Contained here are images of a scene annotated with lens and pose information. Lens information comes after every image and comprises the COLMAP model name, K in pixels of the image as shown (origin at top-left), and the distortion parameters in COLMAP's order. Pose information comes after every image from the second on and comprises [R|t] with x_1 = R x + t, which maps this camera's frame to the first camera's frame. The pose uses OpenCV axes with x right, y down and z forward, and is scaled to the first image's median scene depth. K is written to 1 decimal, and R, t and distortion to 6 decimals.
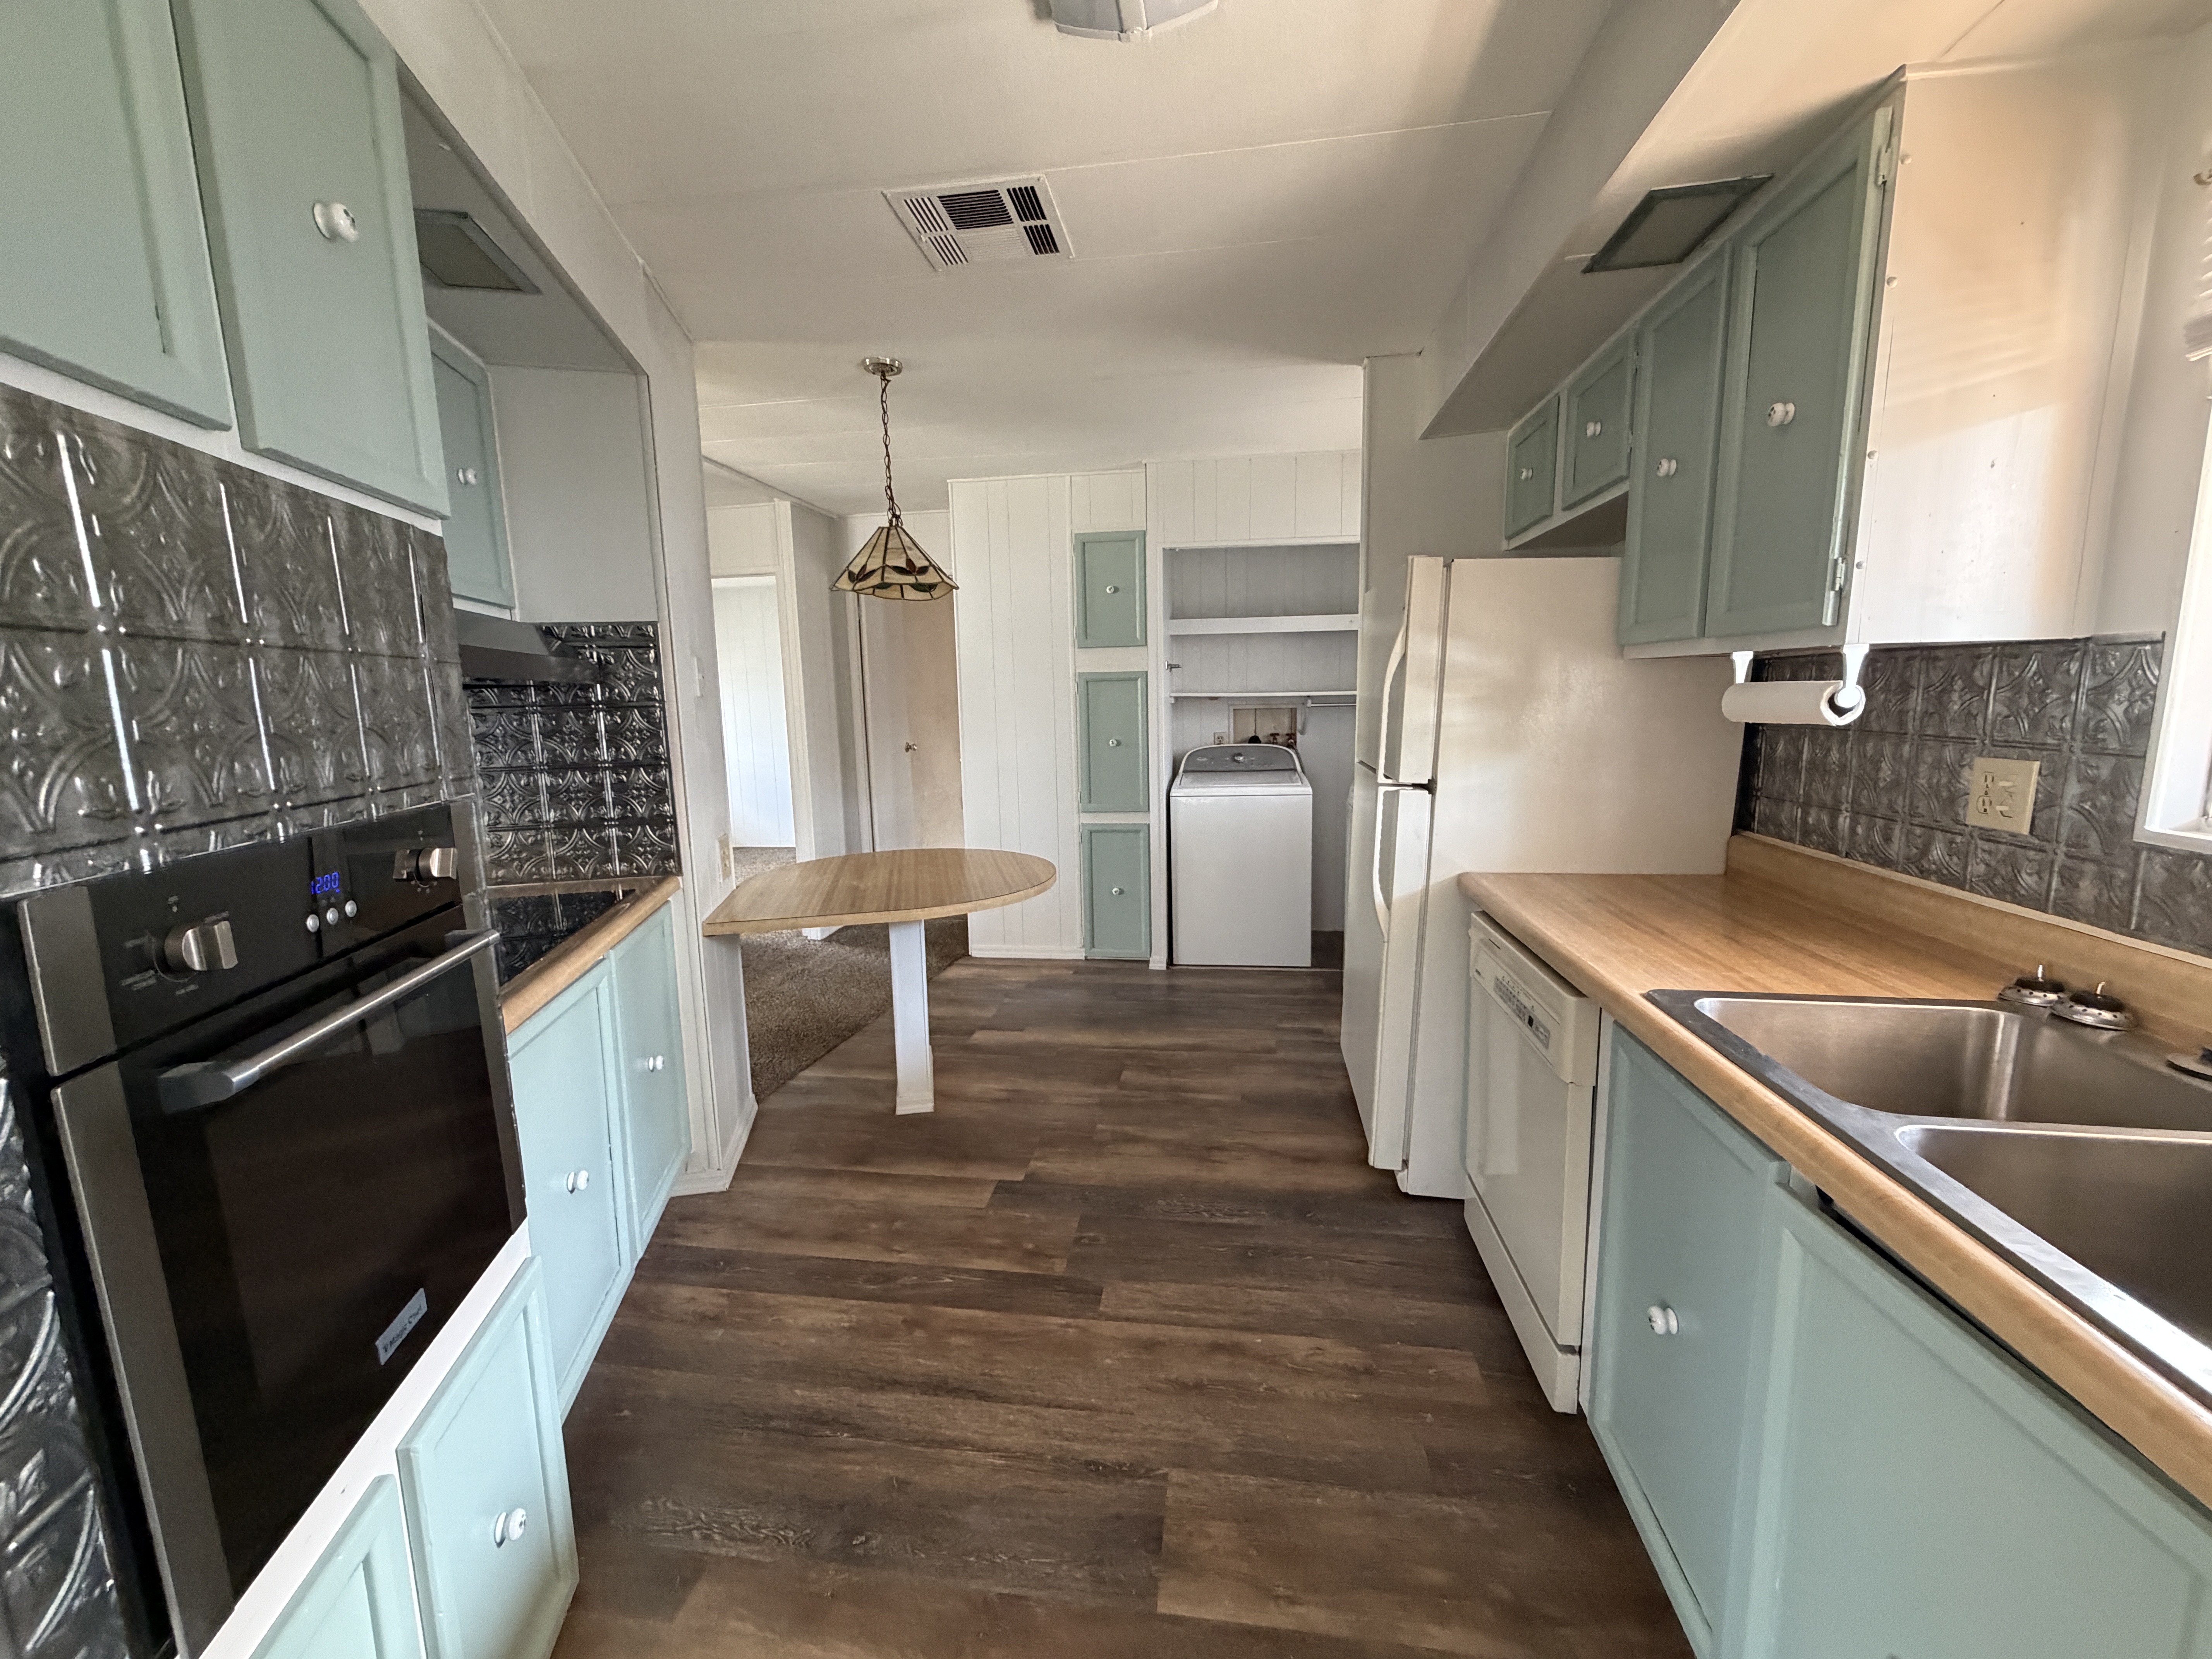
lens RADIAL K [[885.0, 0, 1097.6], [0, 885.0, 830.5], [0, 0, 1]] dist [0.001051, -0.000200]
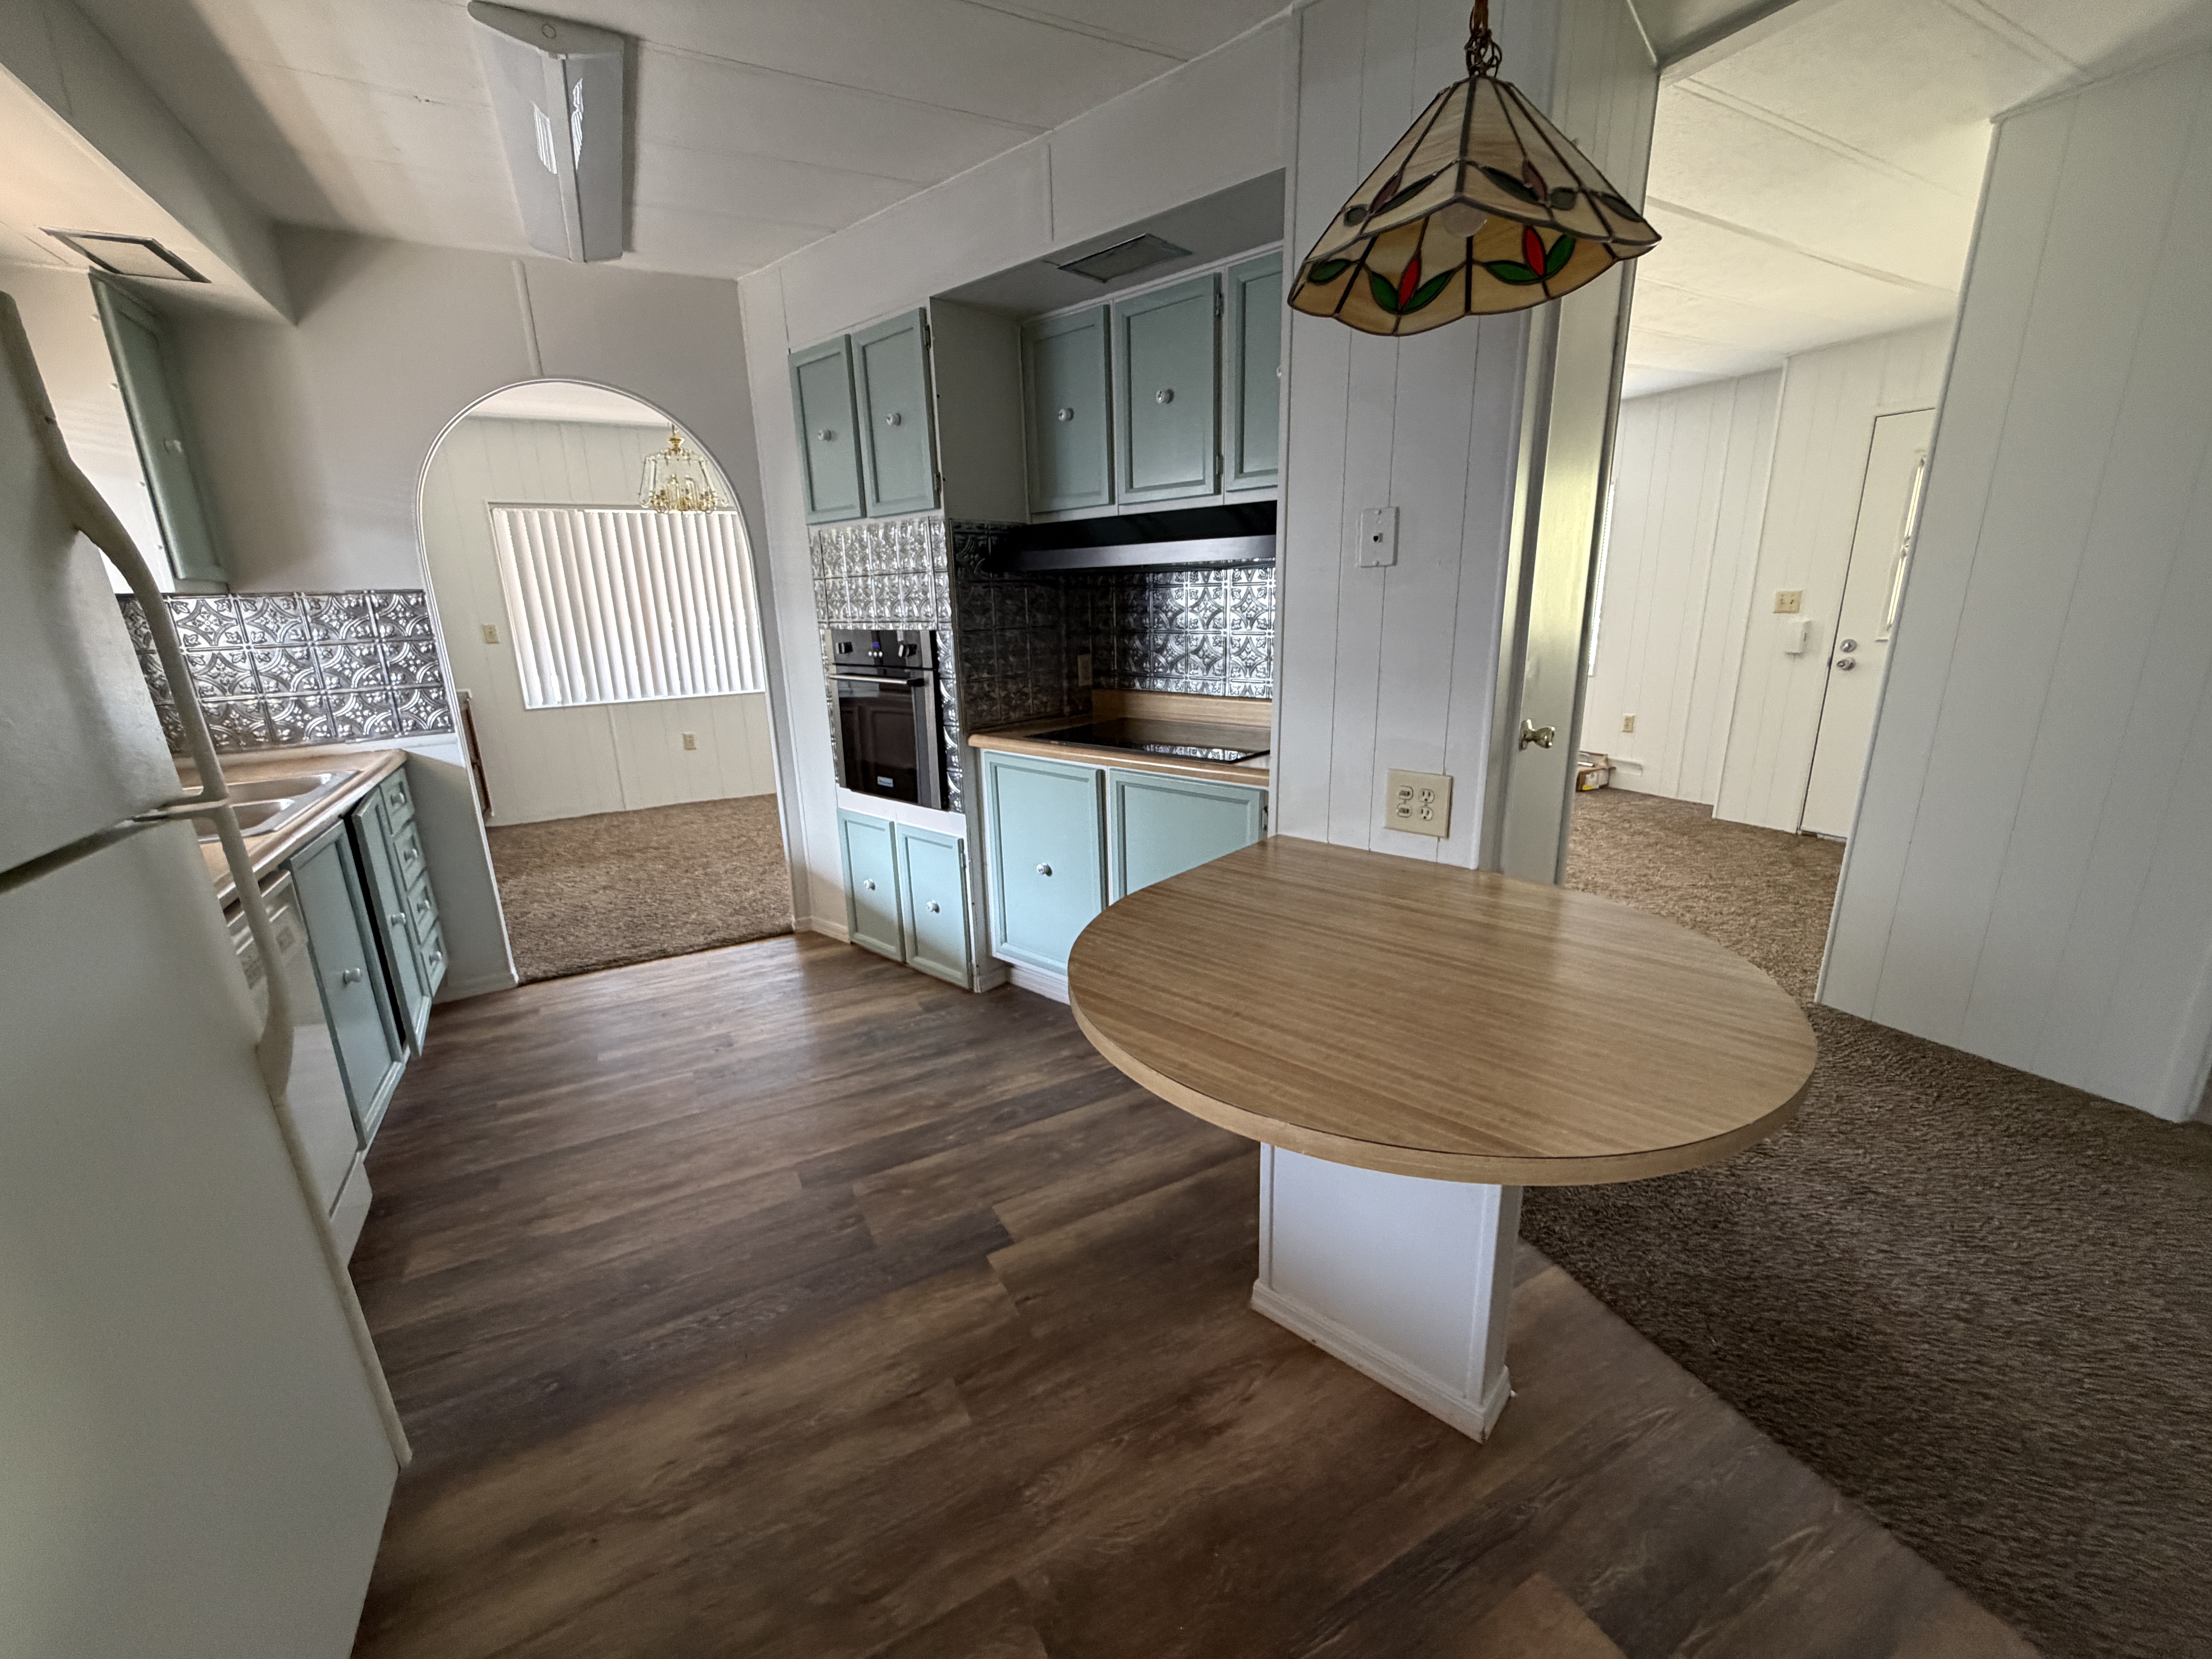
lens RADIAL K [[885.0, 0, 1097.6], [0, 885.0, 830.5], [0, 0, 1]] dist [0.001051, -0.000200]
pose [[-0.796420, 0.193866, -0.572827, 0.265108], [-0.056639, 0.919147, 0.389821, -0.308220], [0.602086, 0.342906, -0.721047, 1.961407]]
